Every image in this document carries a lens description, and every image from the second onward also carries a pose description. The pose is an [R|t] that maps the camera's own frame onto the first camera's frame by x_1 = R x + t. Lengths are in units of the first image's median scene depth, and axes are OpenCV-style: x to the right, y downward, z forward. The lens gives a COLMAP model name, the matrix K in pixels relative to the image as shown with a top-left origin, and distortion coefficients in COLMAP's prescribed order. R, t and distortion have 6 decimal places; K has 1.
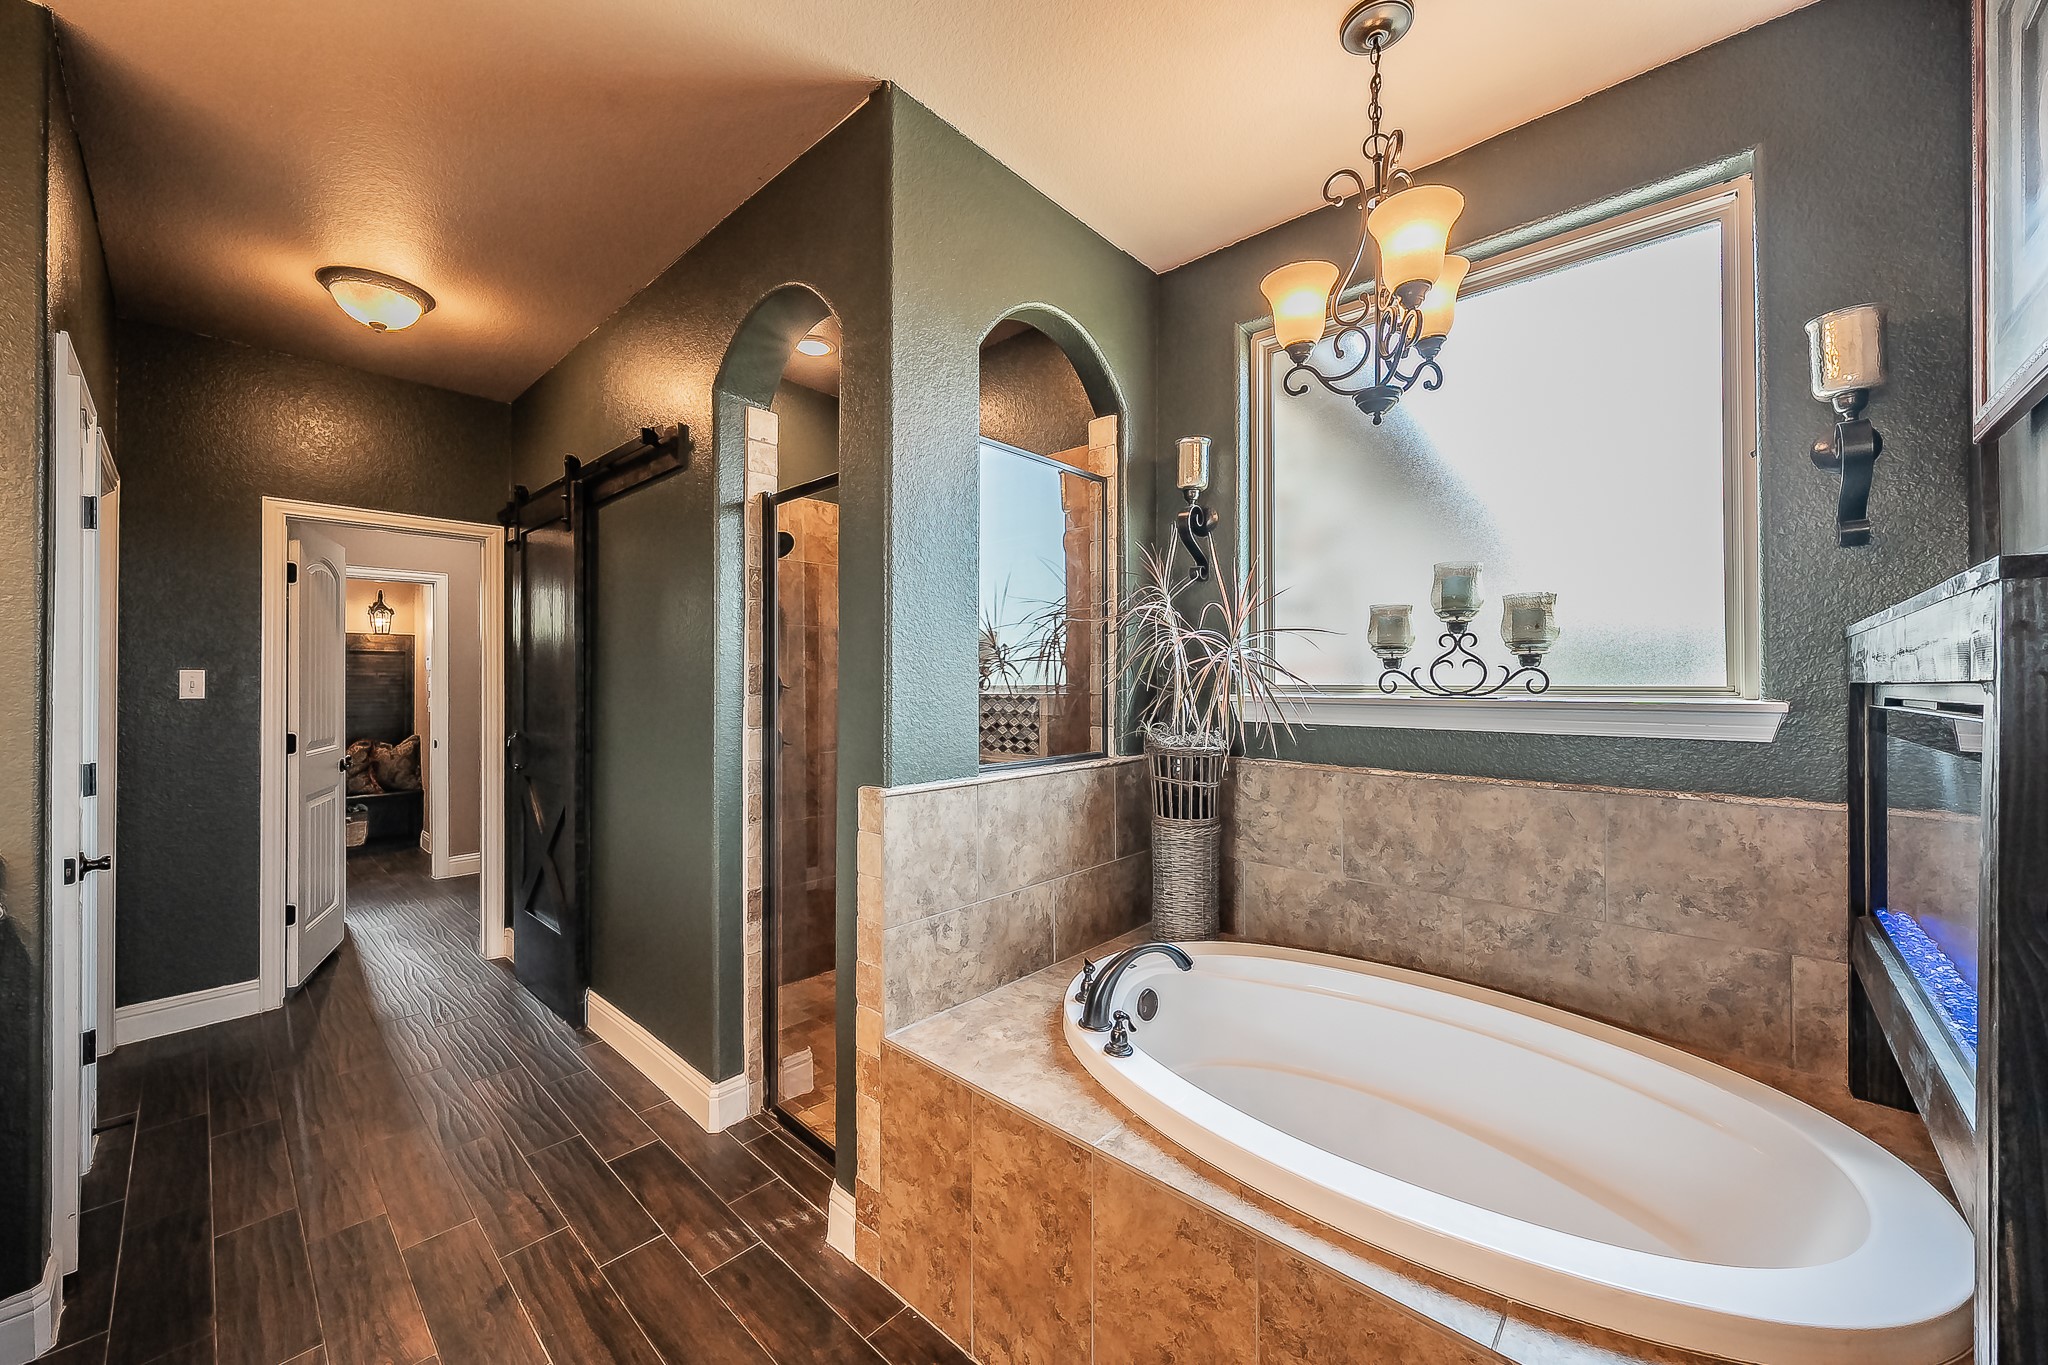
lens RADIAL K [[766.1, 0, 1025.6], [0, 766.1, 676.1], [0, 0, 1]] dist [0.001545, -0.000073]
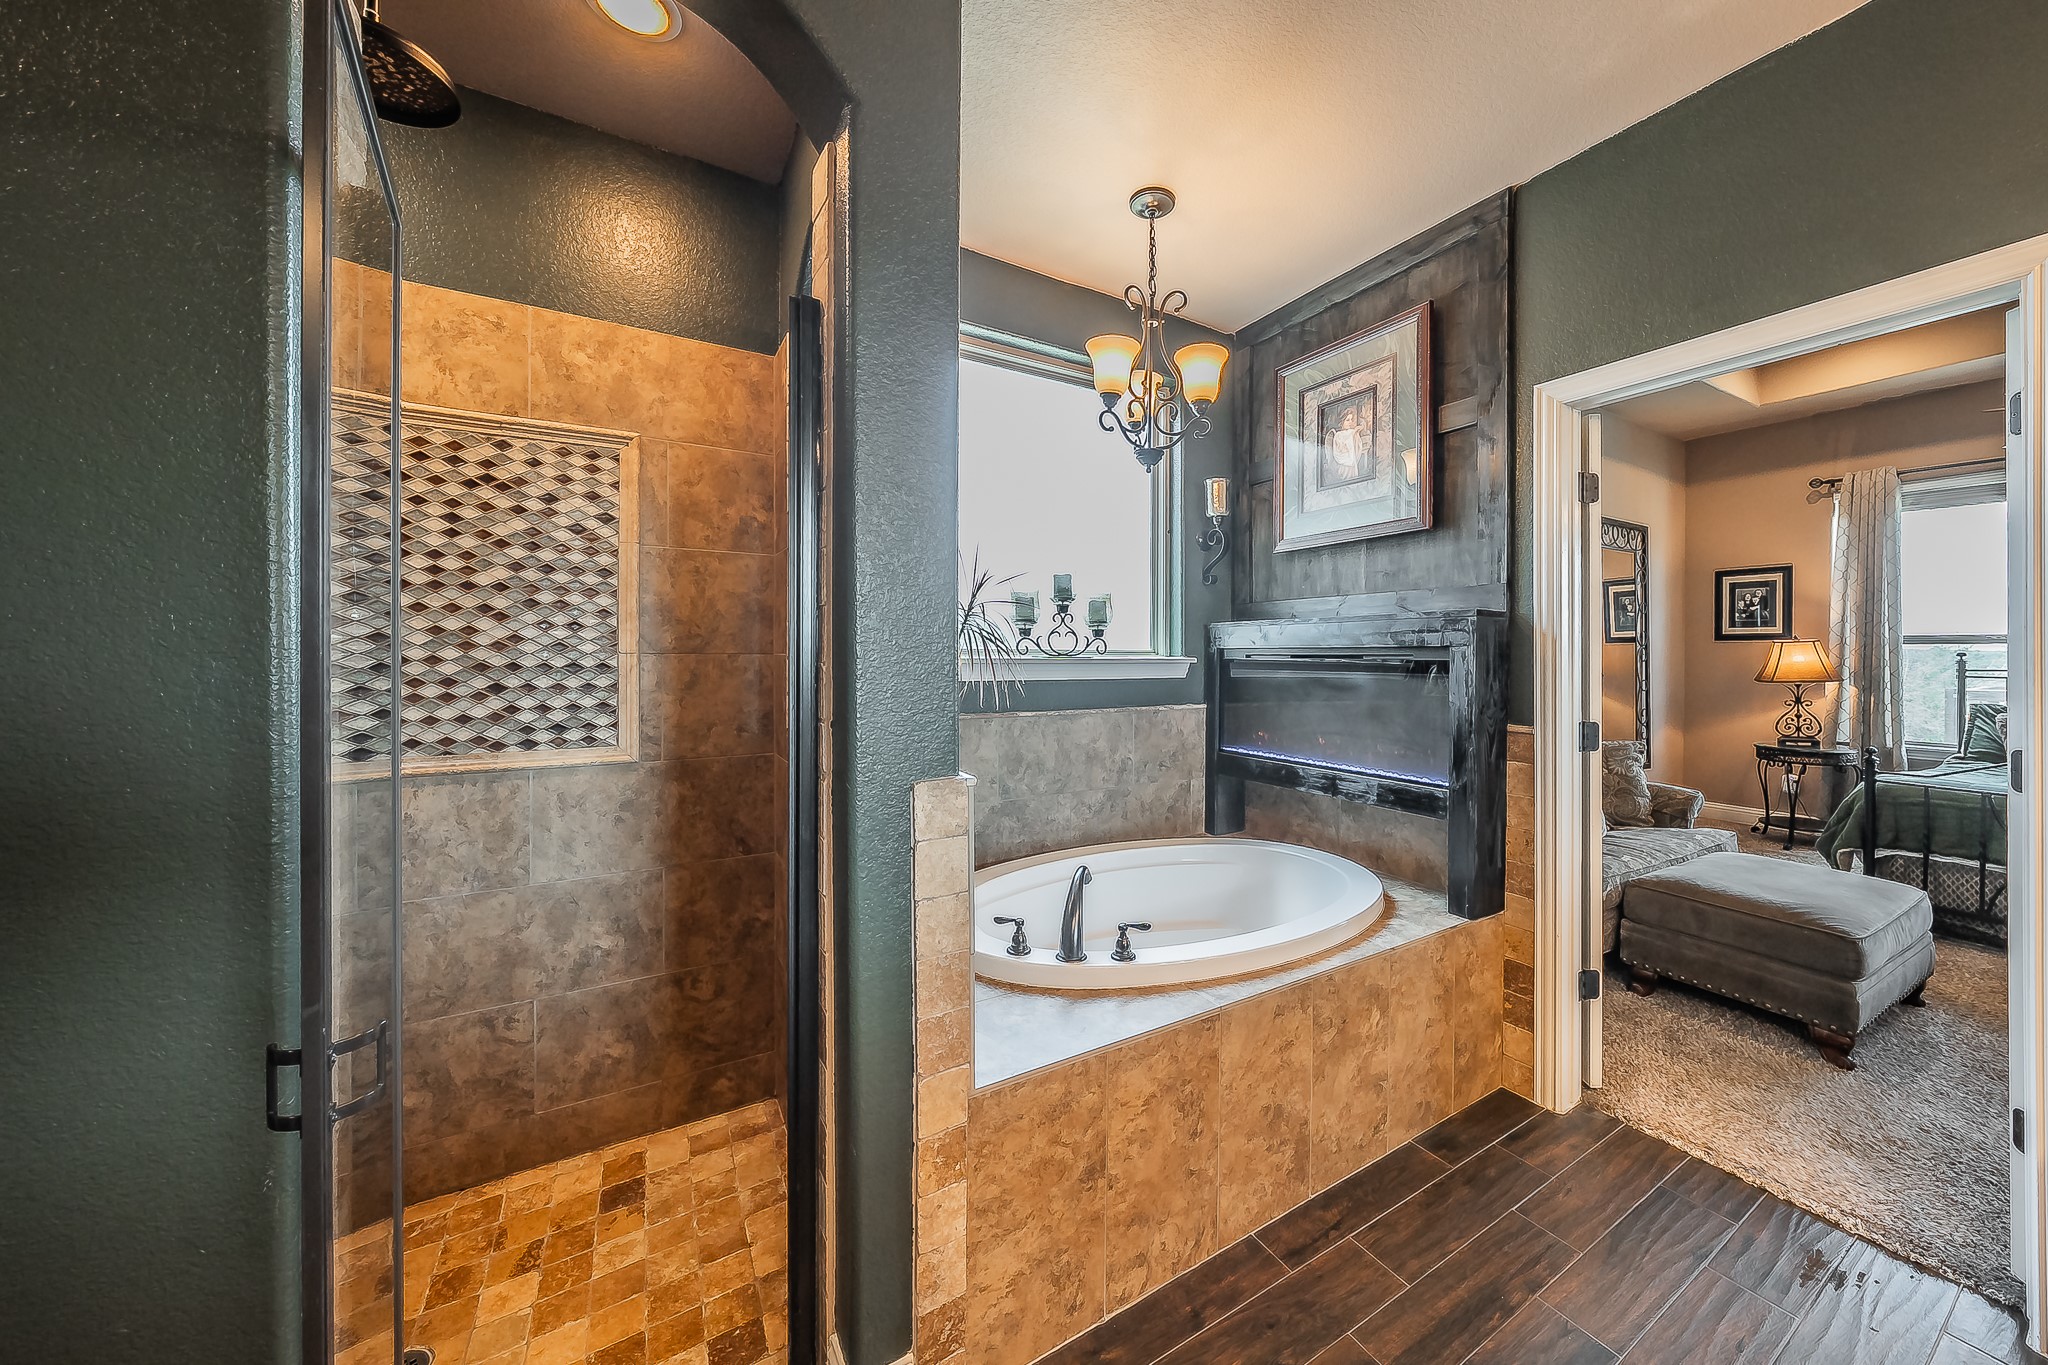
lens RADIAL K [[719.8, 0, 1069.7], [0, 719.8, 655.3], [0, 0, 1]] dist [0.000169, 0.000241]
pose [[0.271958, -0.000627, 0.962309, -0.666726], [-0.011912, 0.999921, 0.004017, 0.016292], [-0.962235, -0.012556, 0.271929, 0.544315]]
